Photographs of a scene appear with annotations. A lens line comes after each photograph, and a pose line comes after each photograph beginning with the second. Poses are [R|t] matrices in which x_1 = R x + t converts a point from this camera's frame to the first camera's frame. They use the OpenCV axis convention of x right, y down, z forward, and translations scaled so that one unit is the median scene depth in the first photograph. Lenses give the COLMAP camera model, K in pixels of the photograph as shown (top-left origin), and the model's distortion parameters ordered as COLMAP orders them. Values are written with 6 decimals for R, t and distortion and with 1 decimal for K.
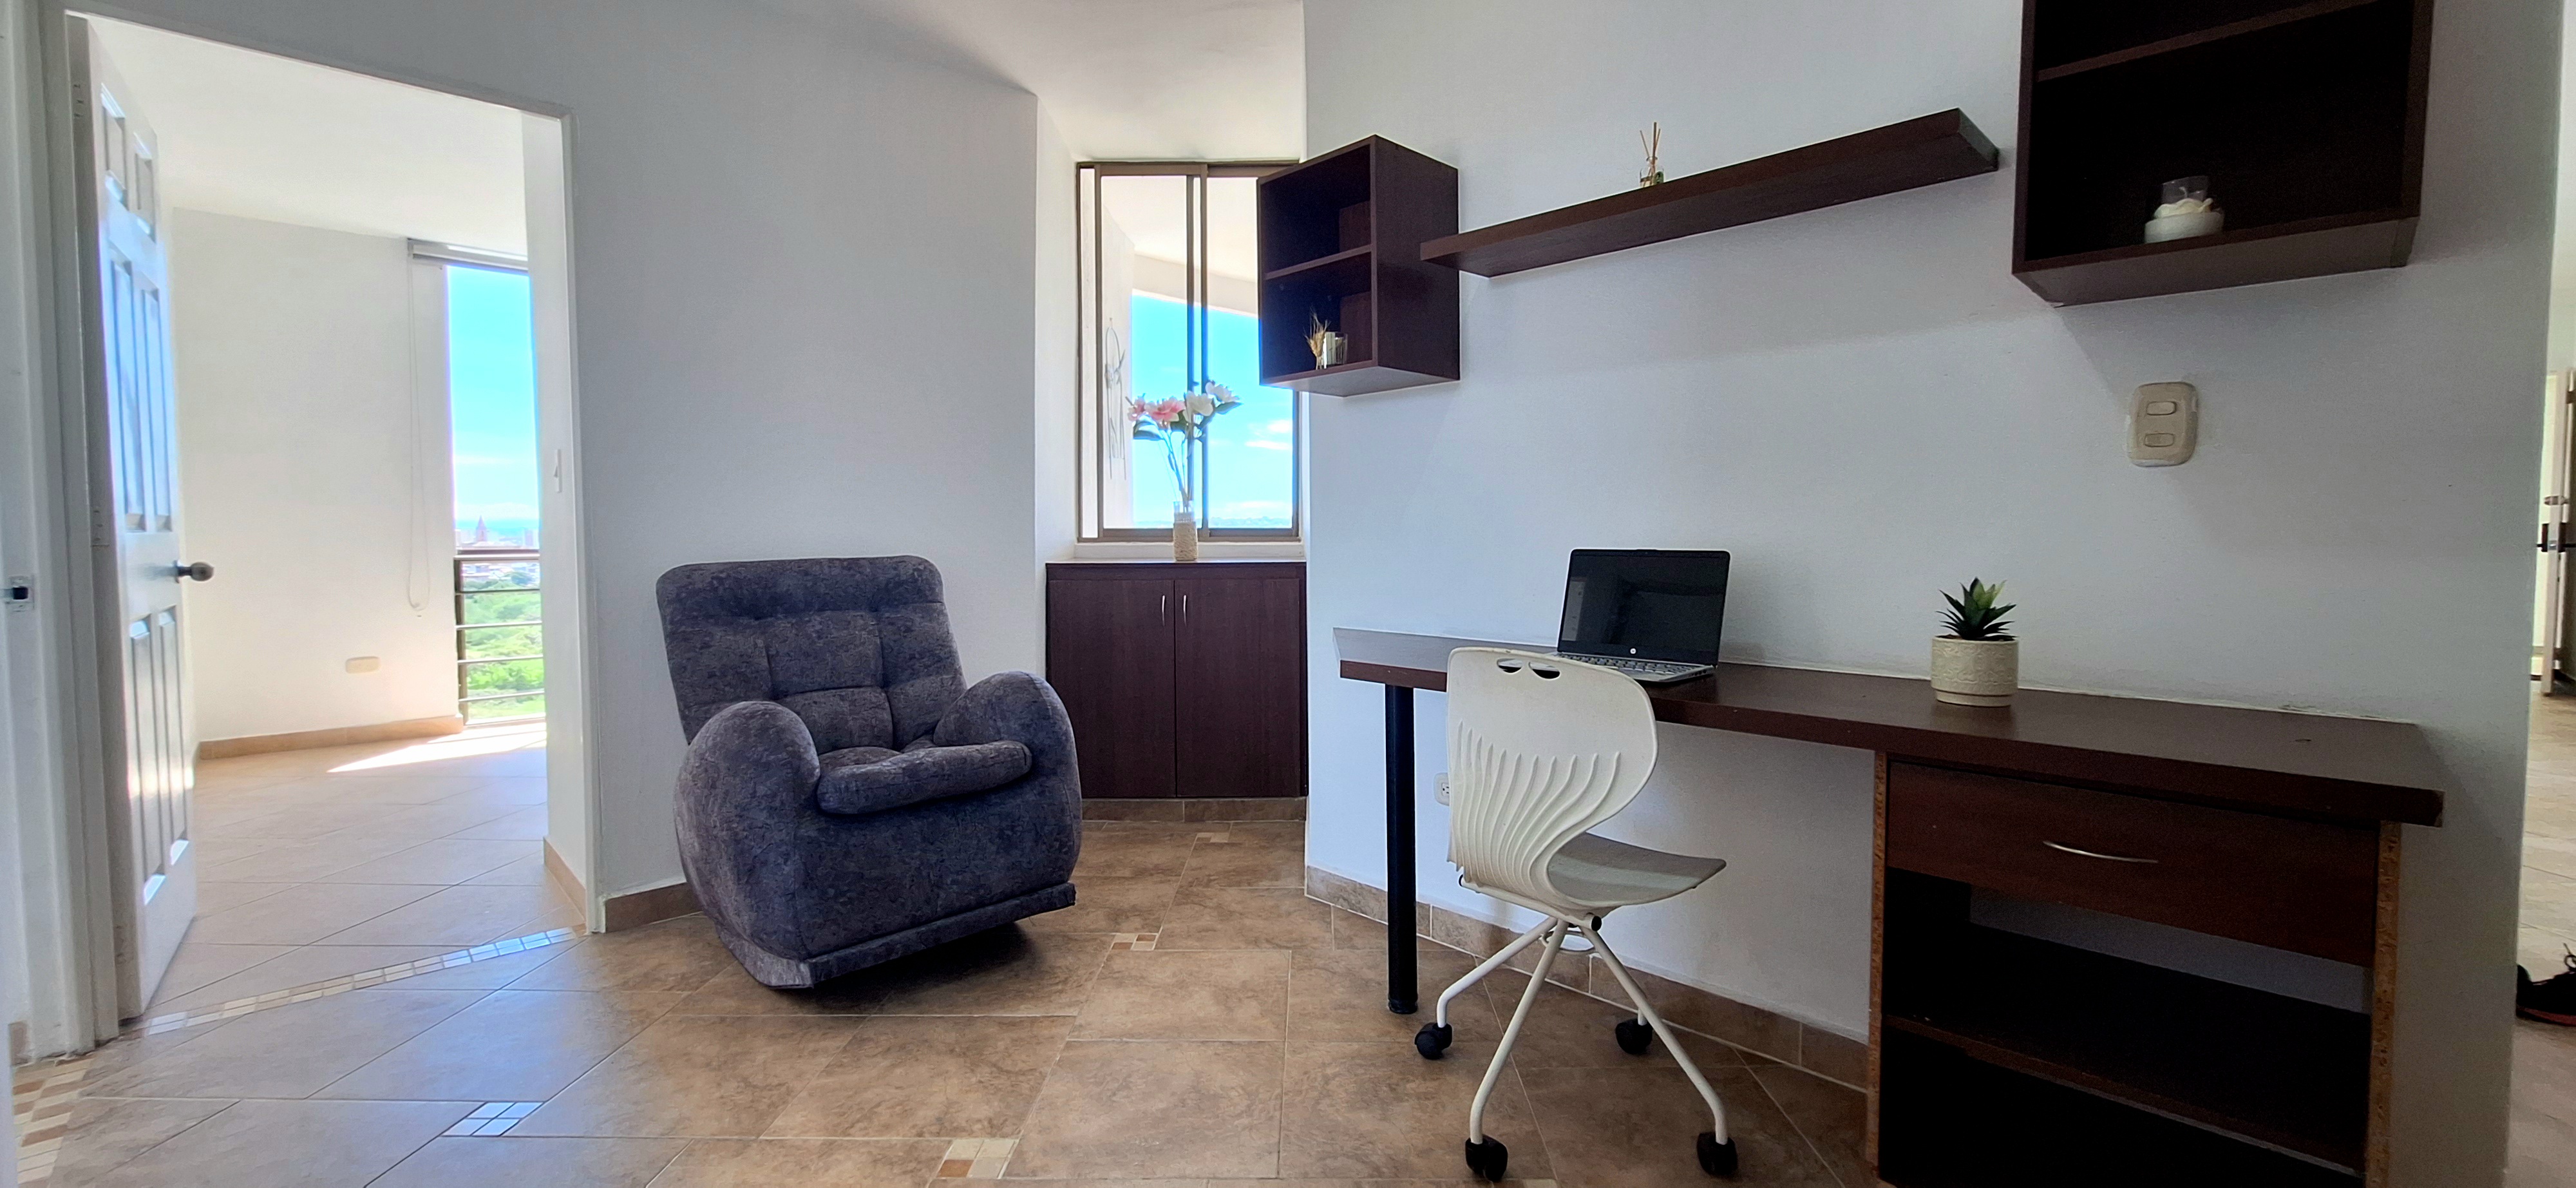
lens RADIAL K [[1036.8, 0, 1295.9], [0, 1036.8, 586.3], [0, 0, 1]] dist [0.000843, 0.000002]
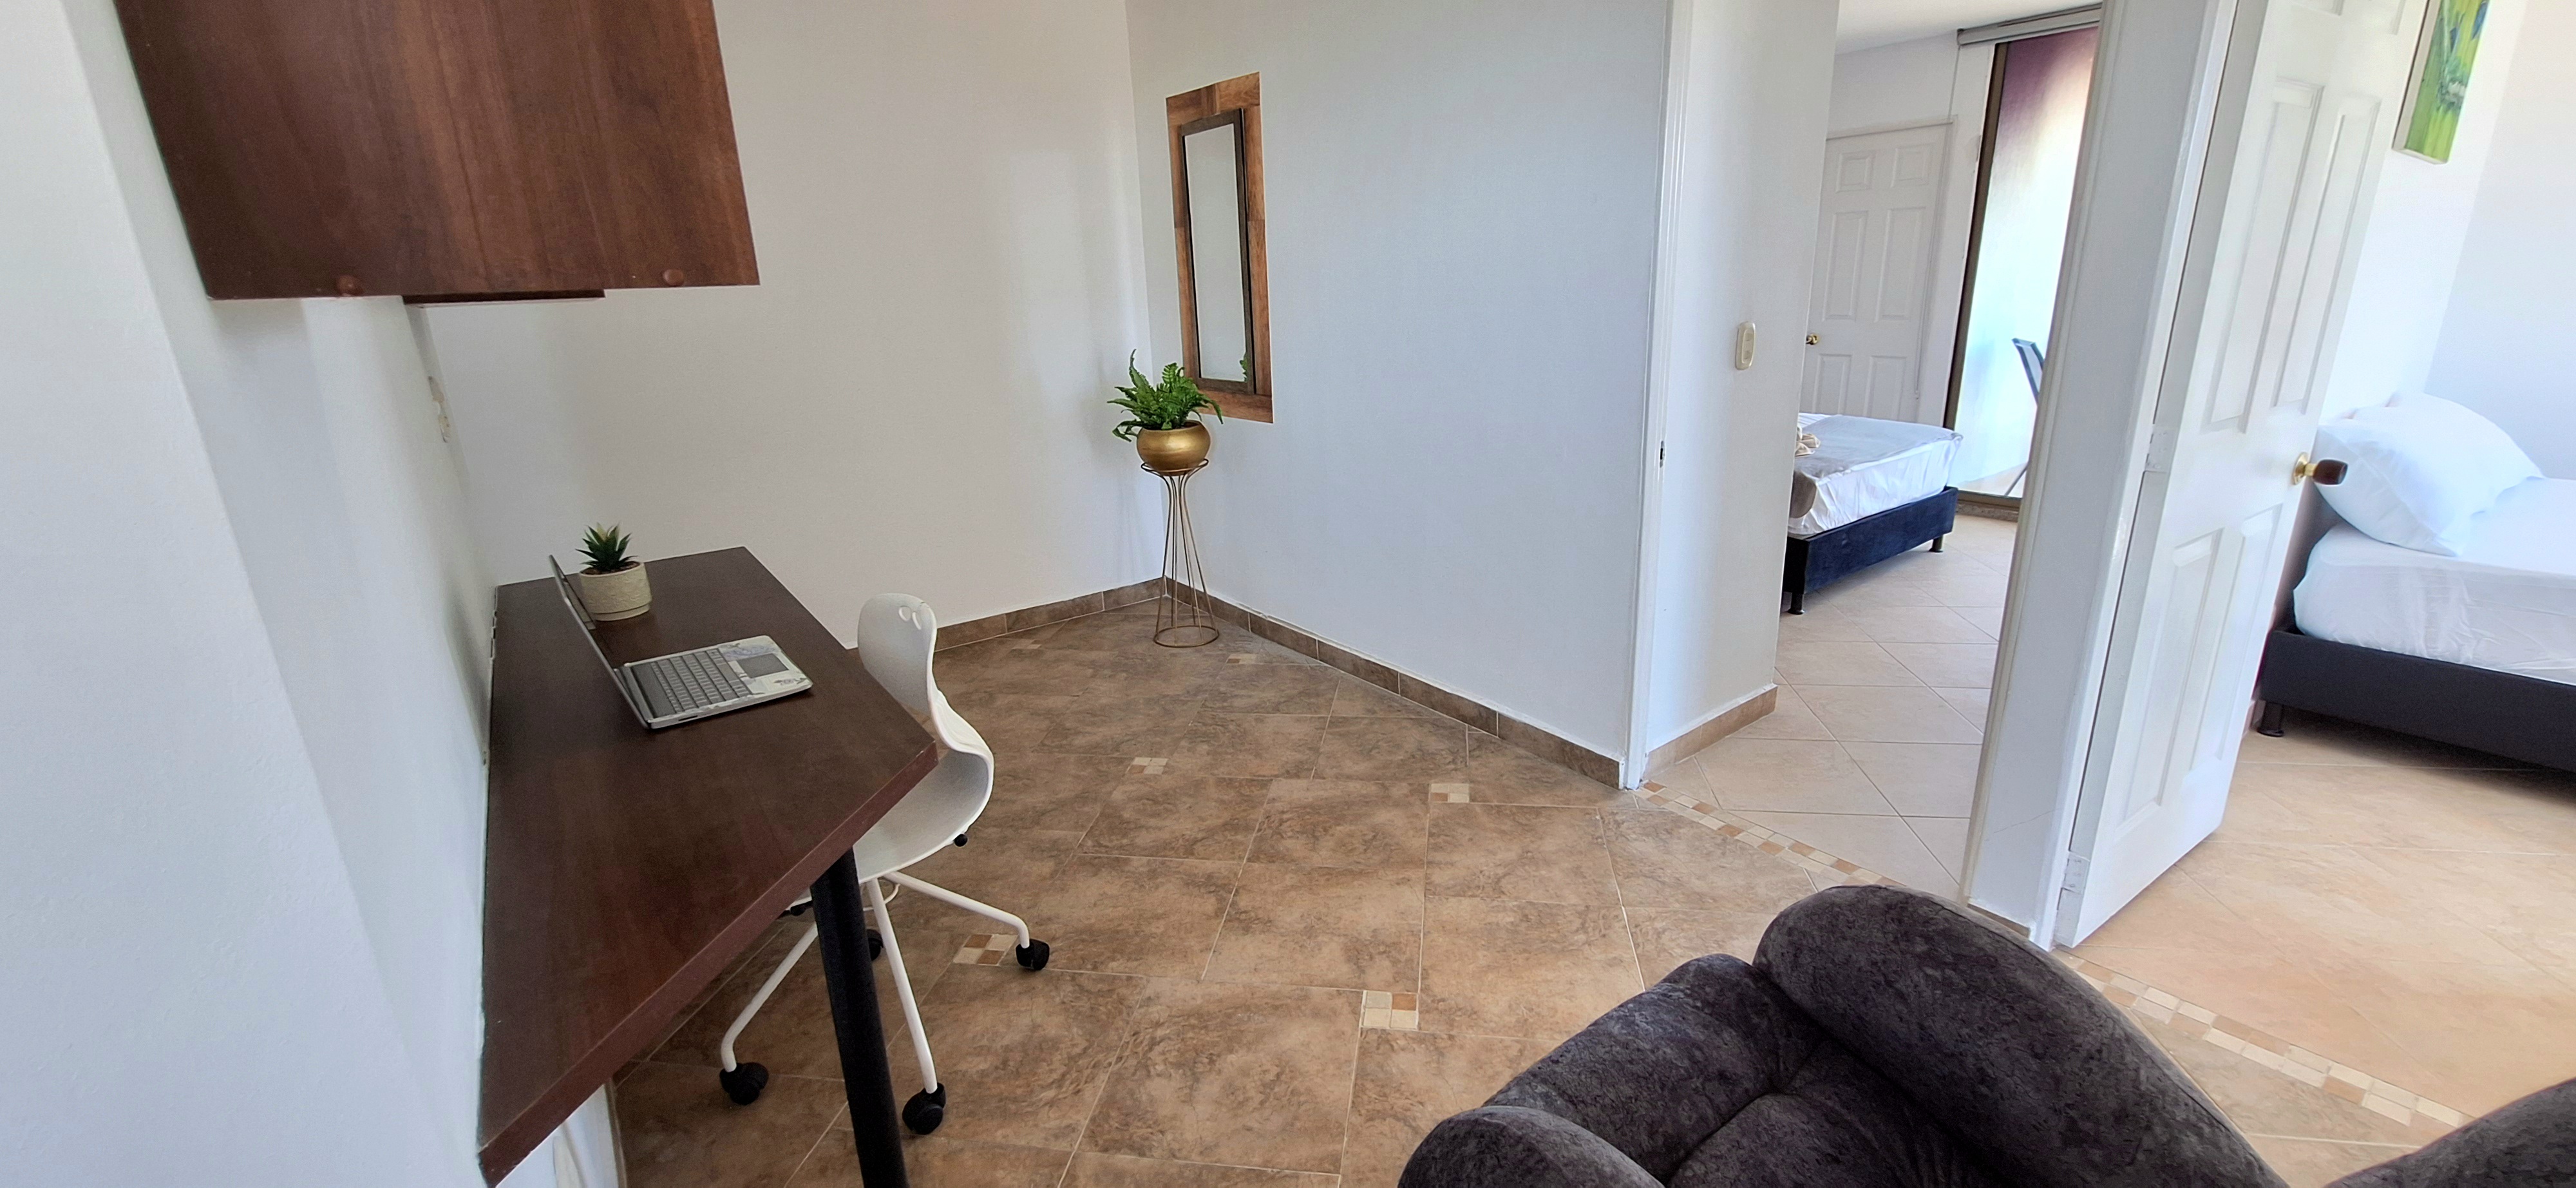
lens RADIAL K [[1036.8, 0, 1295.9], [0, 1036.8, 586.3], [0, 0, 1]] dist [0.000843, 0.000002]
pose [[-0.989840, -0.005330, 0.142086, -0.316993], [0.043465, 0.940118, 0.338067, -0.268055], [-0.135380, 0.340808, -0.930335, 1.687054]]
